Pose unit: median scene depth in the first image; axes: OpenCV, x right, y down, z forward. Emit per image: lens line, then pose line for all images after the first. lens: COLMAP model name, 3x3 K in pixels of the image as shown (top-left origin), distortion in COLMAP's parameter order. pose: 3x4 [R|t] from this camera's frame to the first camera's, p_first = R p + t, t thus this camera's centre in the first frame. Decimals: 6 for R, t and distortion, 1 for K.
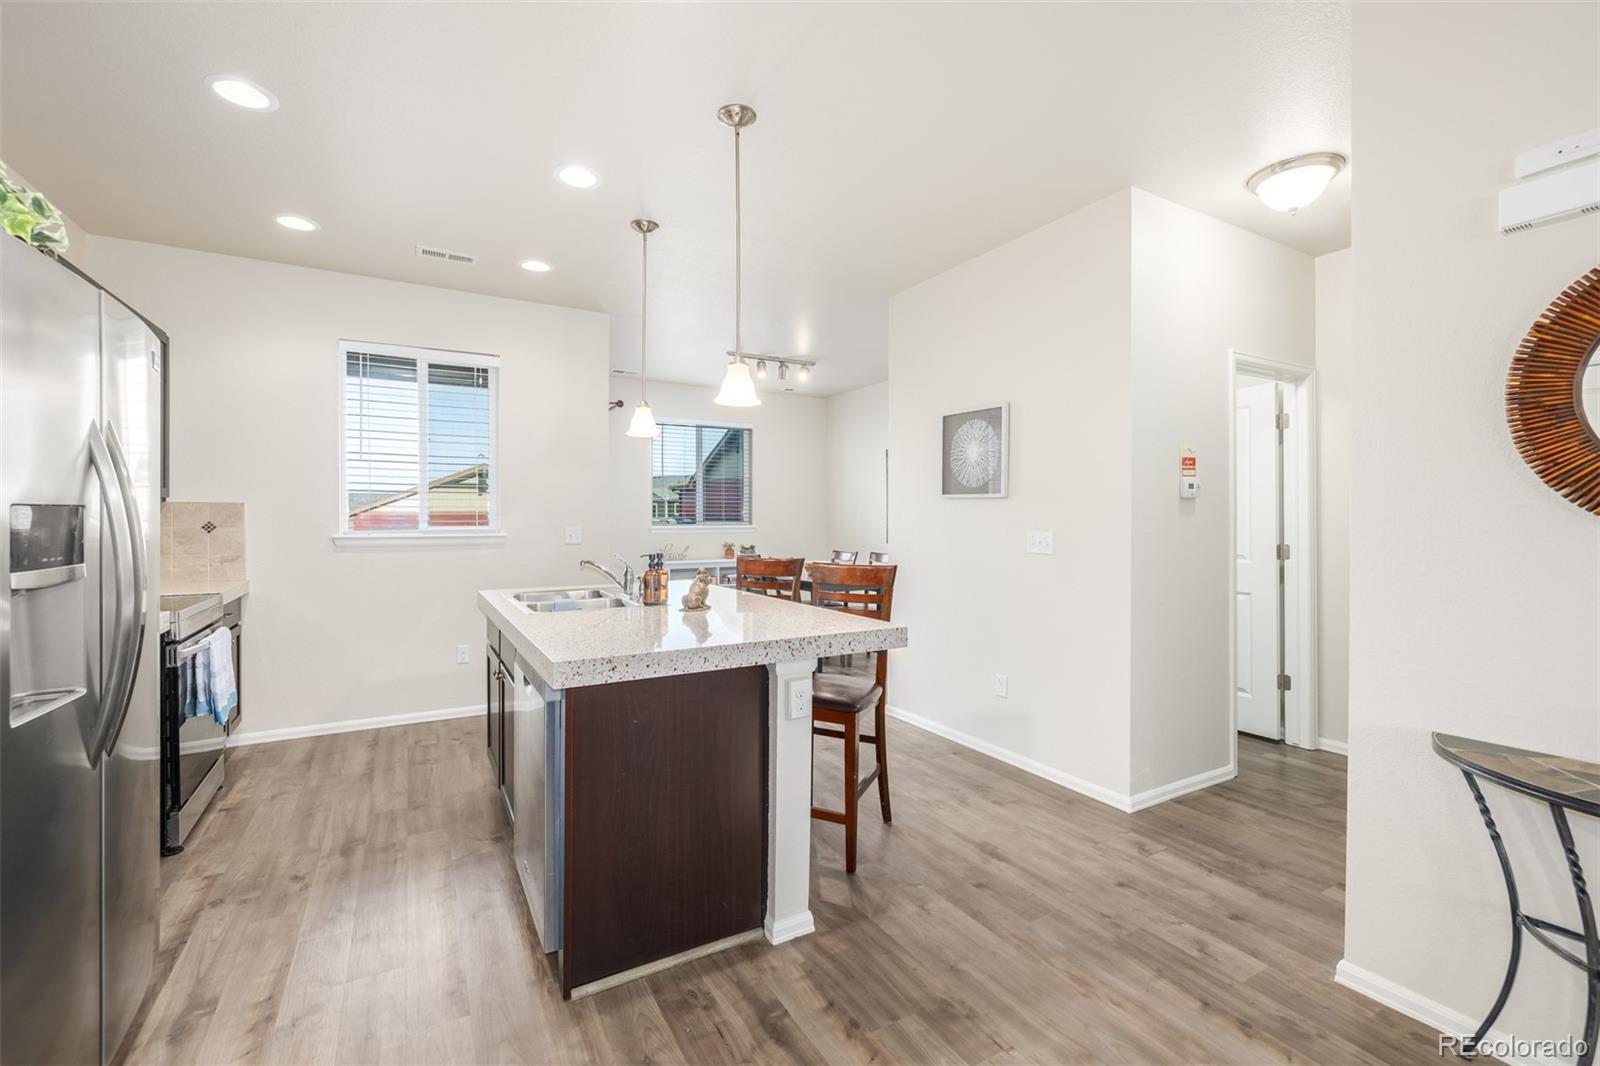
lens RADIAL K [[678.3, 0, 792.5], [0, 678.3, 524.3], [0, 0, 1]] dist [0.000923, -0.000581]
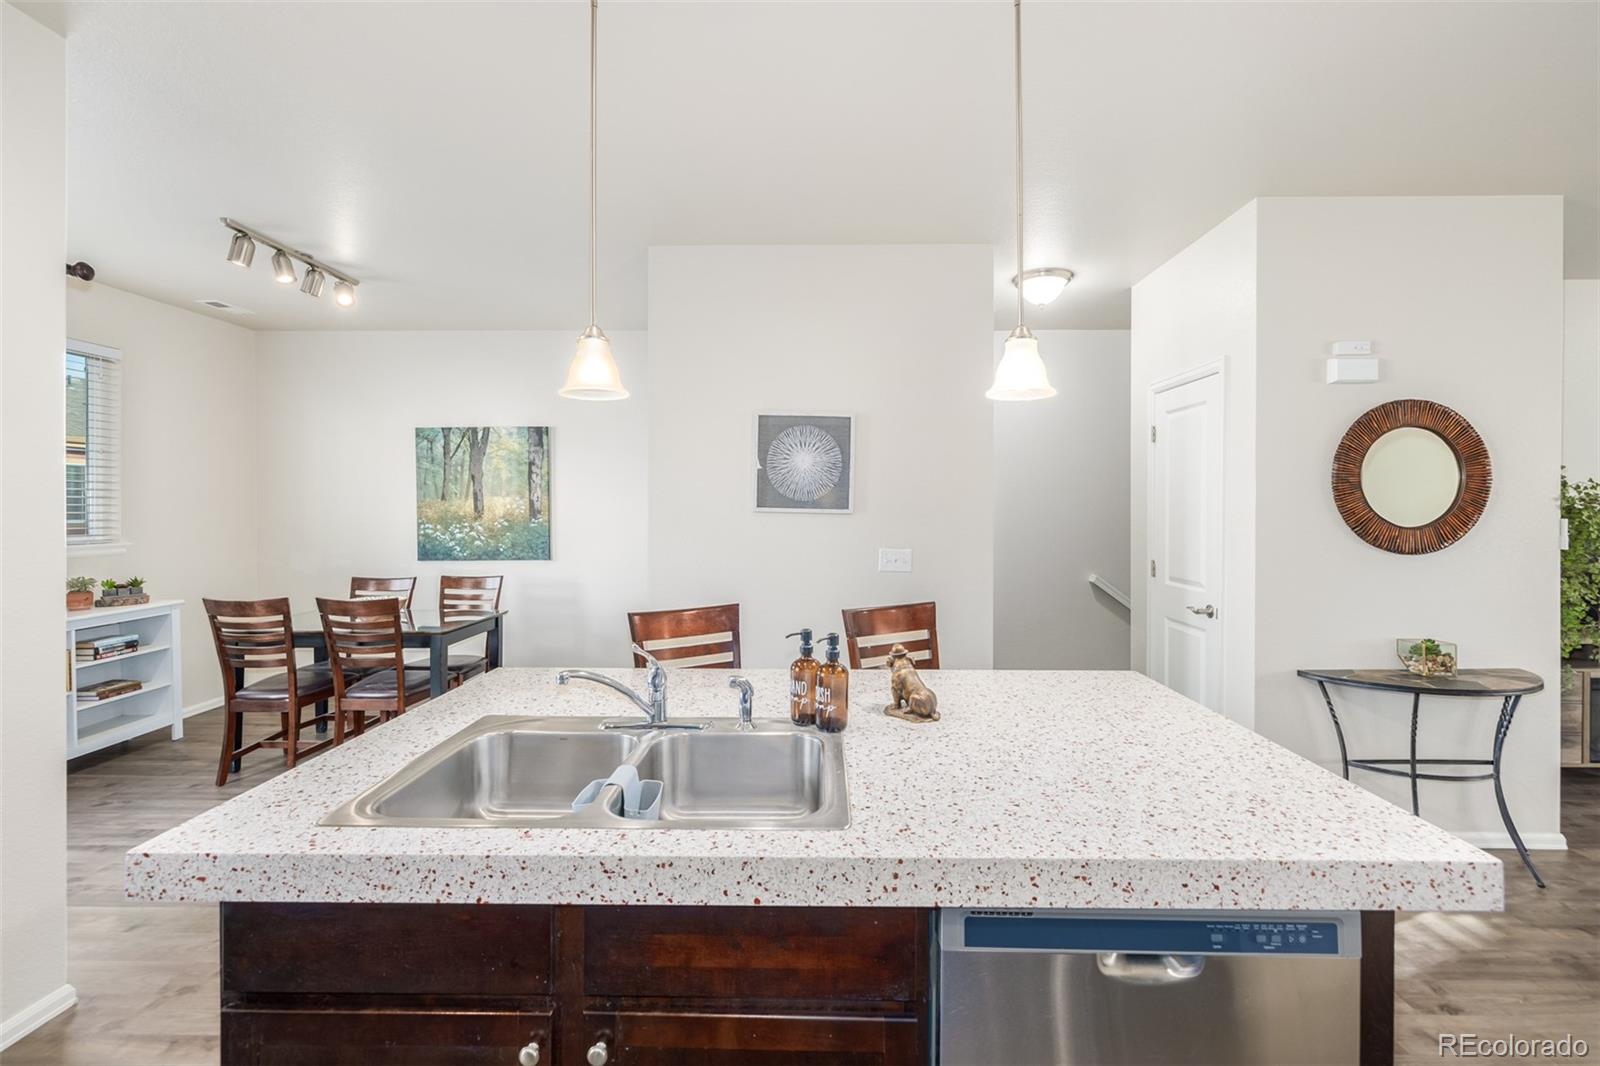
lens RADIAL K [[678.3, 0, 819.0], [0, 678.3, 507.6], [0, 0, 1]] dist [0.000923, -0.000581]
pose [[0.501839, 0.003740, 0.864953, -0.629789], [0.003637, 0.999973, -0.006434, -0.050109], [-0.864953, 0.006375, 0.501812, 0.676513]]
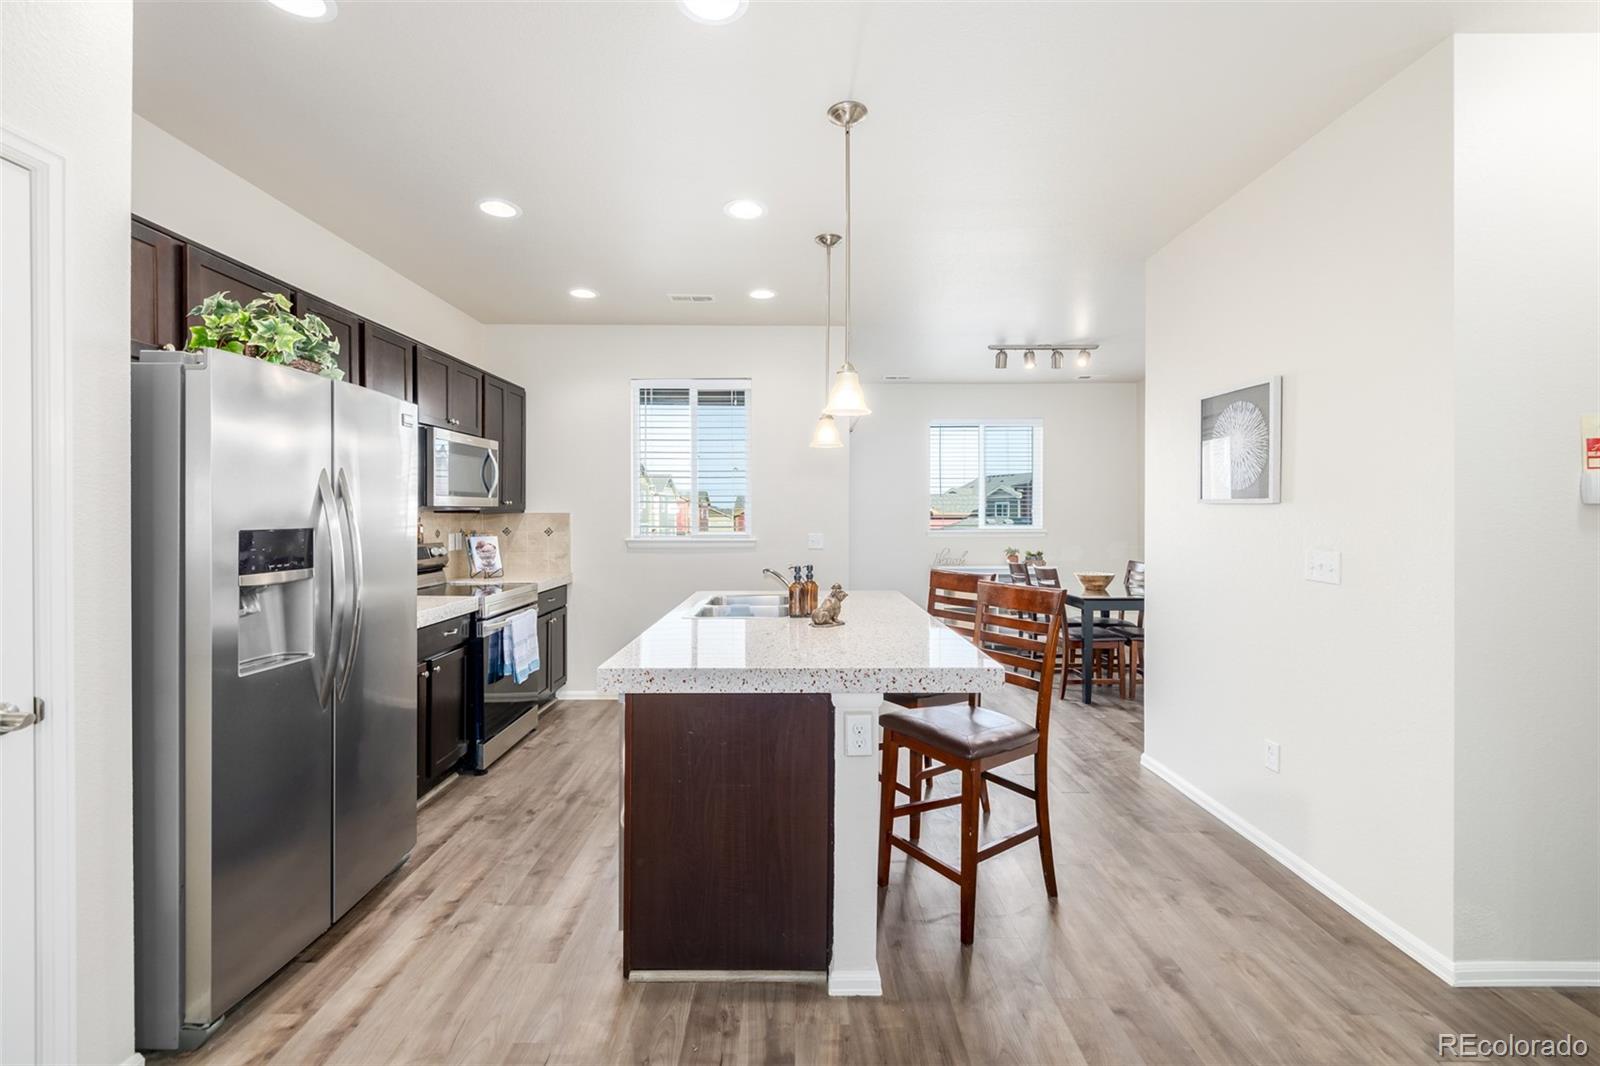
lens RADIAL K [[678.3, 0, 794.2], [0, 678.3, 517.0], [0, 0, 1]] dist [0.000923, -0.000581]
pose [[0.868229, -0.000101, -0.496163, 0.267919], [-0.003786, 0.999970, -0.006829, -0.020999], [0.496149, 0.007808, 0.868202, 0.109638]]
